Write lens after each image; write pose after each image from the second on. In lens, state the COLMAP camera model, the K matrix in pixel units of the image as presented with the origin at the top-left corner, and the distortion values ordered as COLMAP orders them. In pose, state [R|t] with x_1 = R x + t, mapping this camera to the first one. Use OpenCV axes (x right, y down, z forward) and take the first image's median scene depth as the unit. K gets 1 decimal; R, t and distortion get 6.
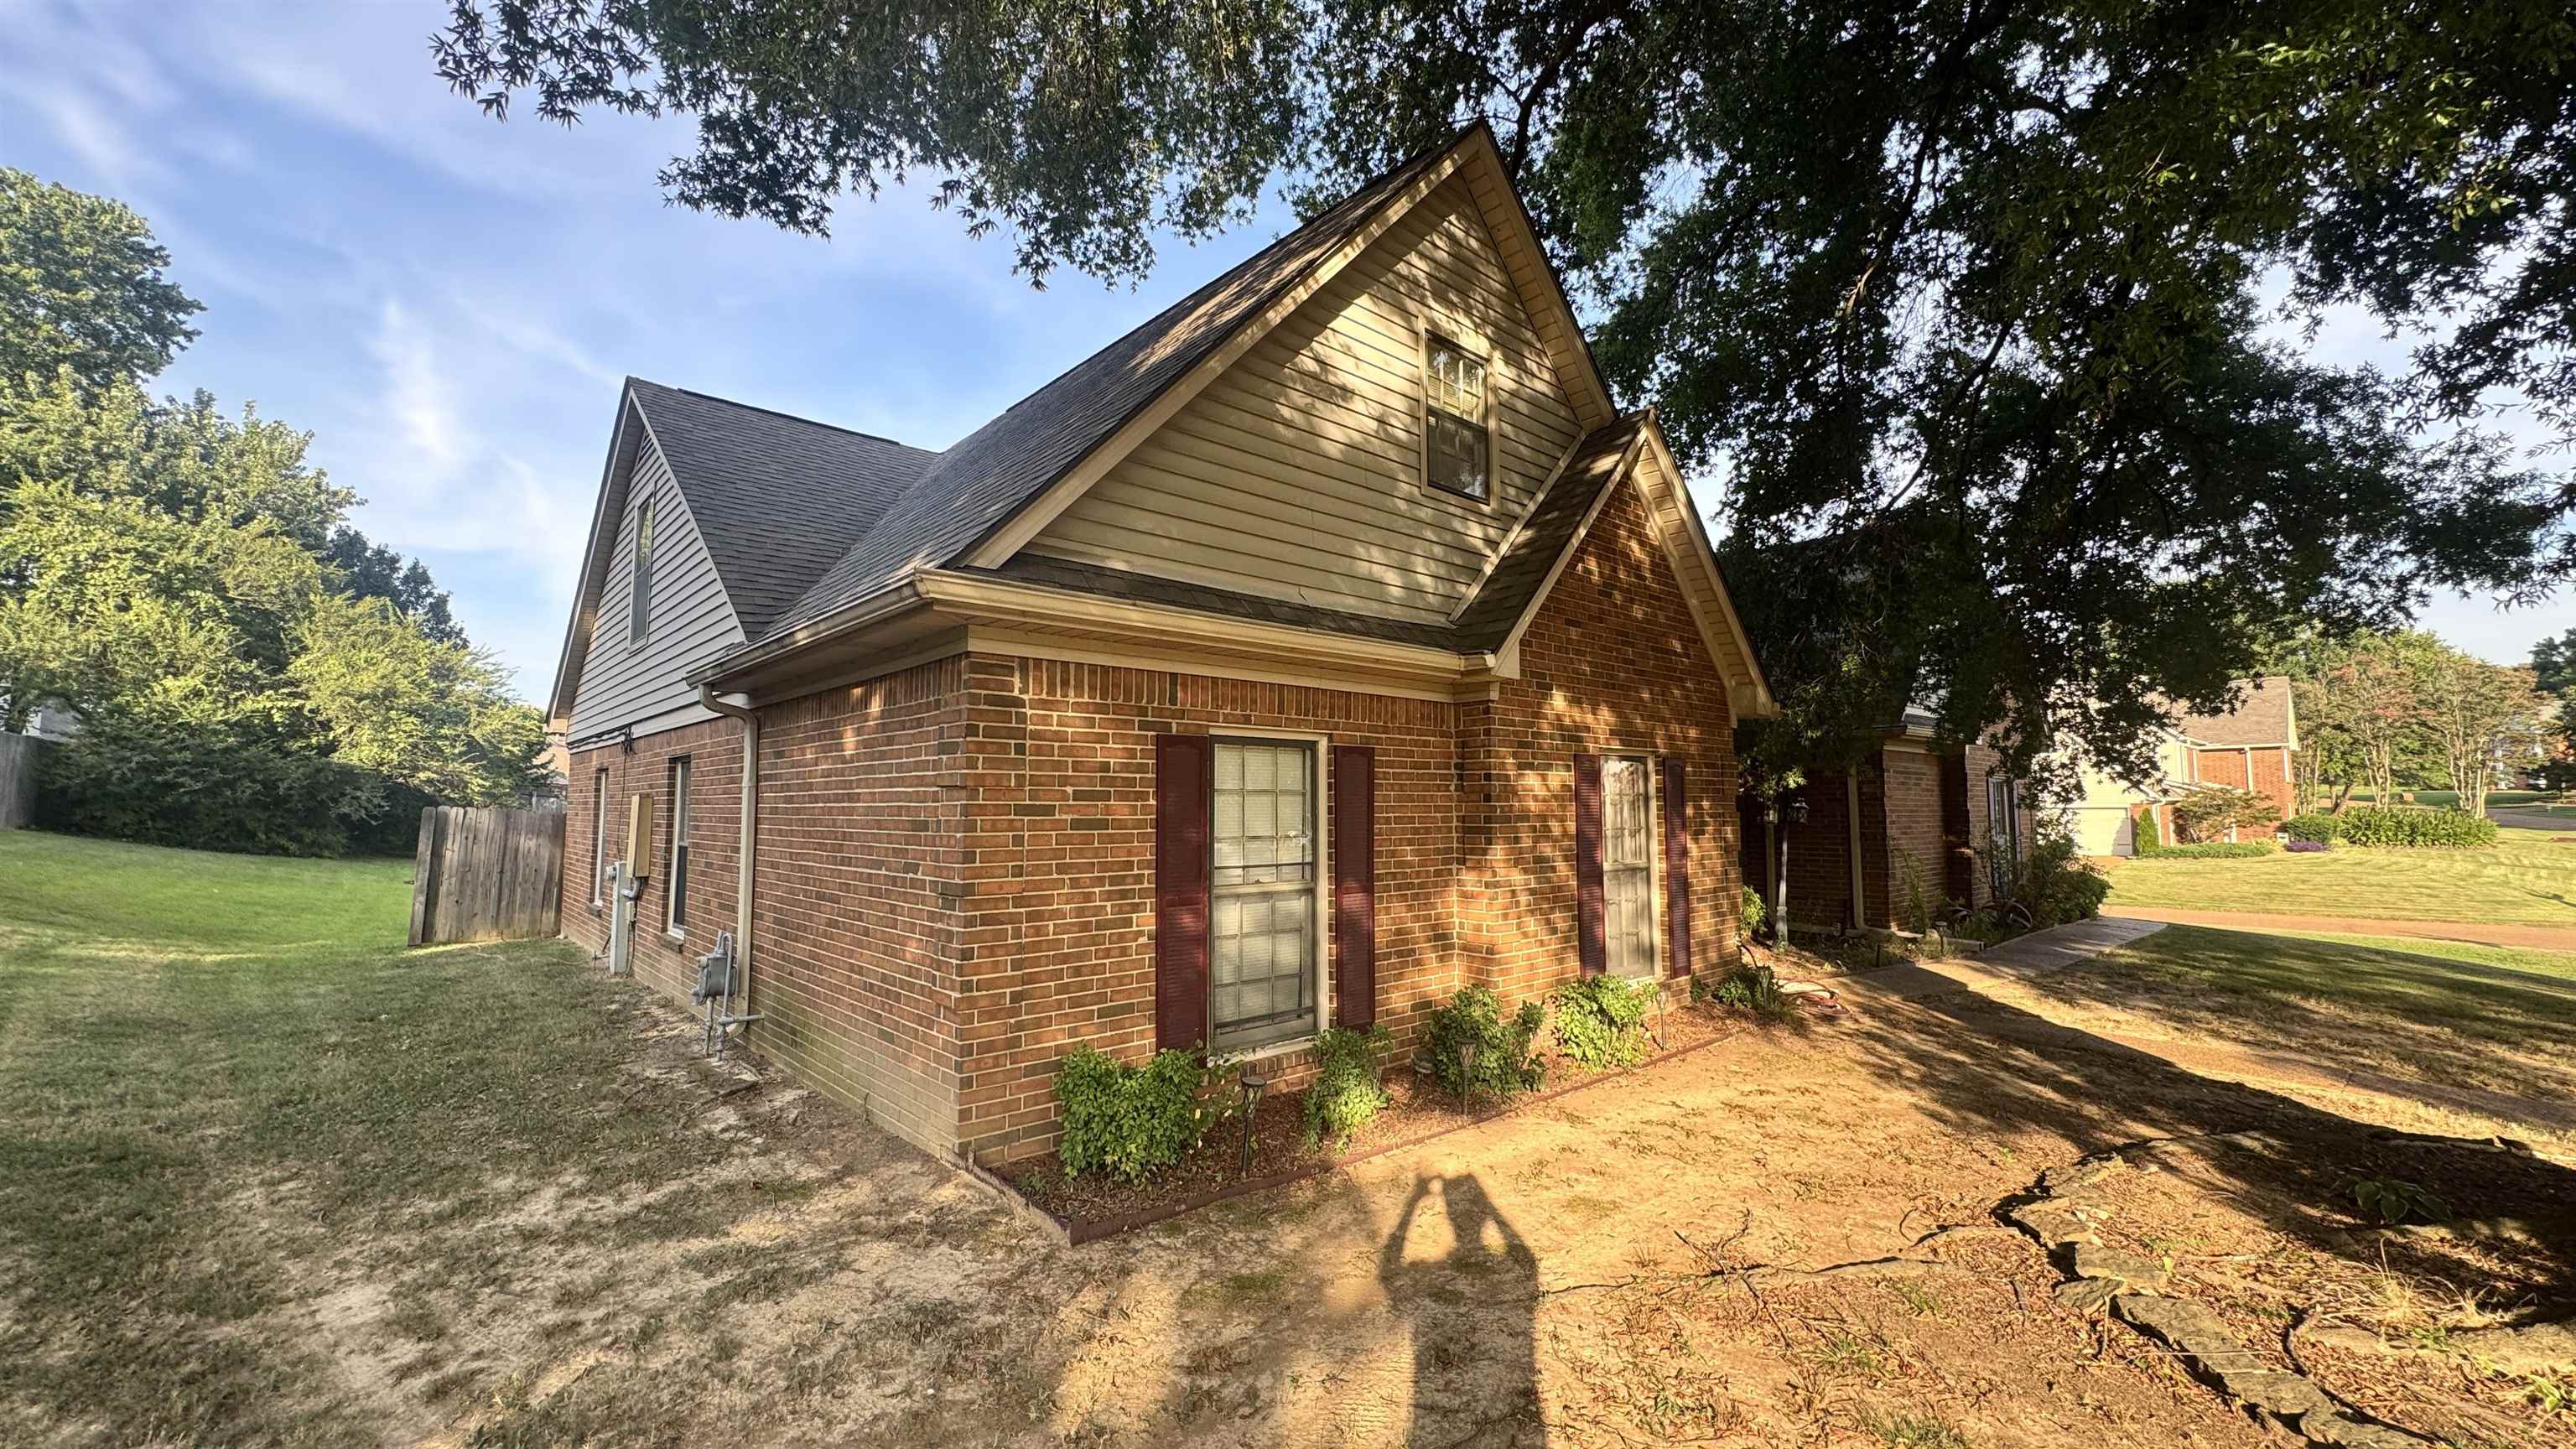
lens RADIAL K [[1020.0, 0, 1284.9], [0, 1020.0, 727.8], [0, 0, 1]] dist [0.000414, 0.000837]
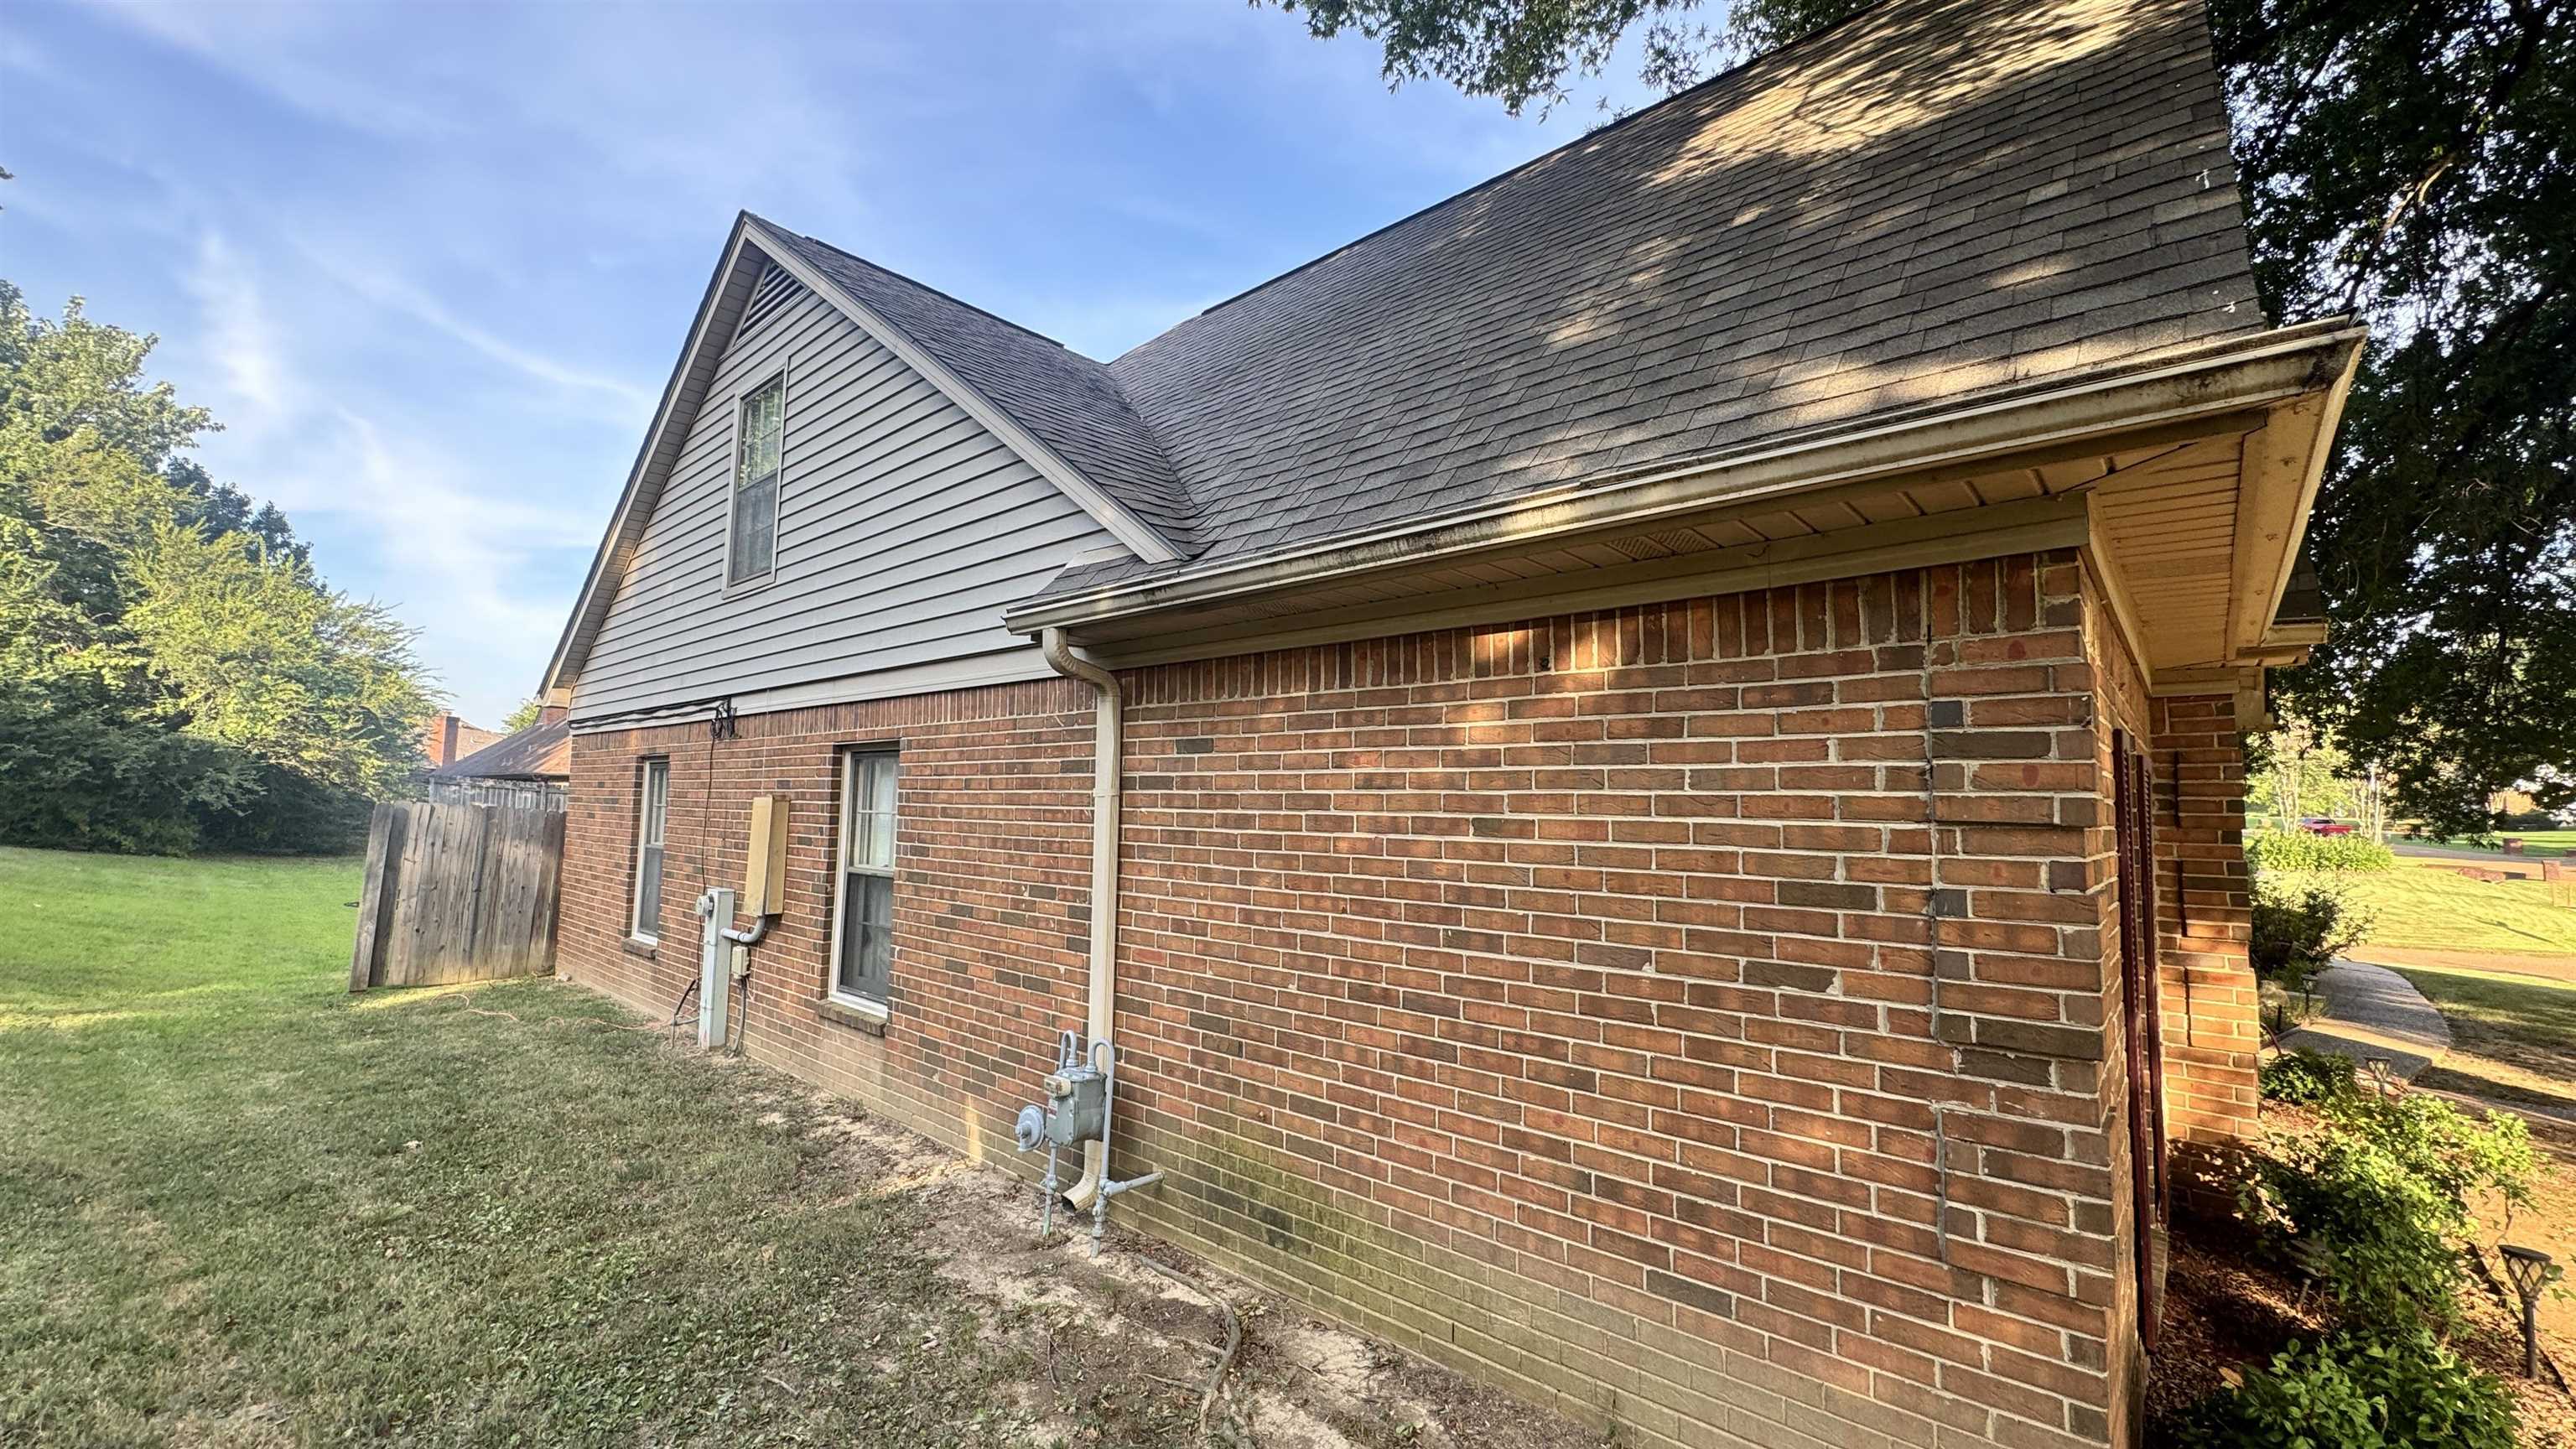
lens RADIAL K [[1020.0, 0, 1289.3], [0, 1020.0, 724.6], [0, 0, 1]] dist [0.000414, 0.000837]
pose [[0.994525, 0.029901, 0.100127, -0.304062], [-0.029310, 0.999543, -0.007359, 0.009780], [-0.100301, 0.004384, 0.994947, 0.232787]]
